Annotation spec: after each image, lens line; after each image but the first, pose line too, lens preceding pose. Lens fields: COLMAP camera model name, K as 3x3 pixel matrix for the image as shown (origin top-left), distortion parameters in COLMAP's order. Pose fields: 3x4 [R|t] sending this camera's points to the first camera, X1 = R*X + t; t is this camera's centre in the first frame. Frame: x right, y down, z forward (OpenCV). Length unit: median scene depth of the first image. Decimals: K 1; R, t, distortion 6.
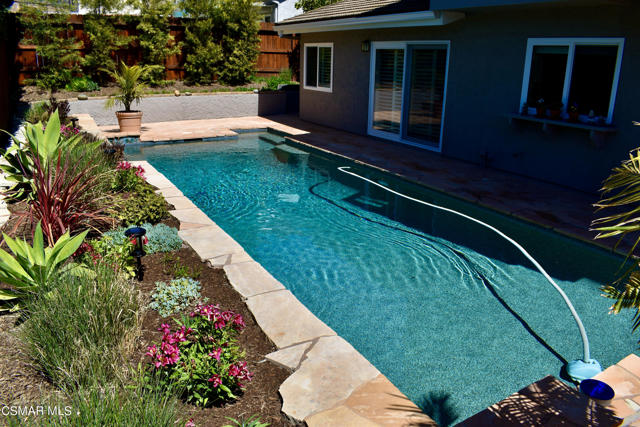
lens RADIAL K [[505.3, 0, 319.3], [0, 505.3, 213.3], [0, 0, 1]] dist [-0.074578, -0.013218]
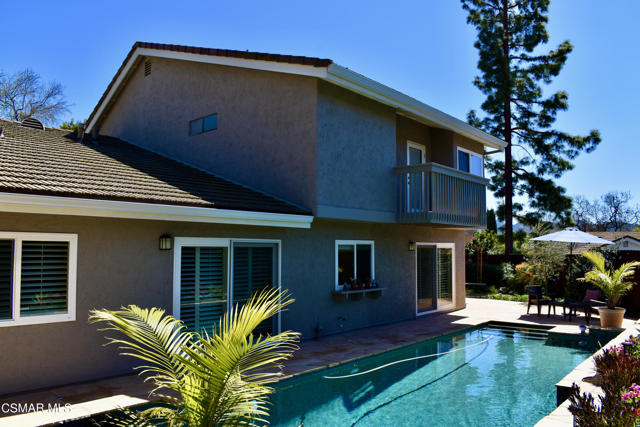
lens RADIAL K [[505.3, 0, 321.0], [0, 505.3, 215.6], [0, 0, 1]] dist [-0.074578, -0.013218]
pose [[-0.347259, 0.070818, 0.935091, -0.744627], [0.292912, 0.955446, 0.036417, -0.369977], [-0.890850, 0.286546, -0.352531, 1.166099]]
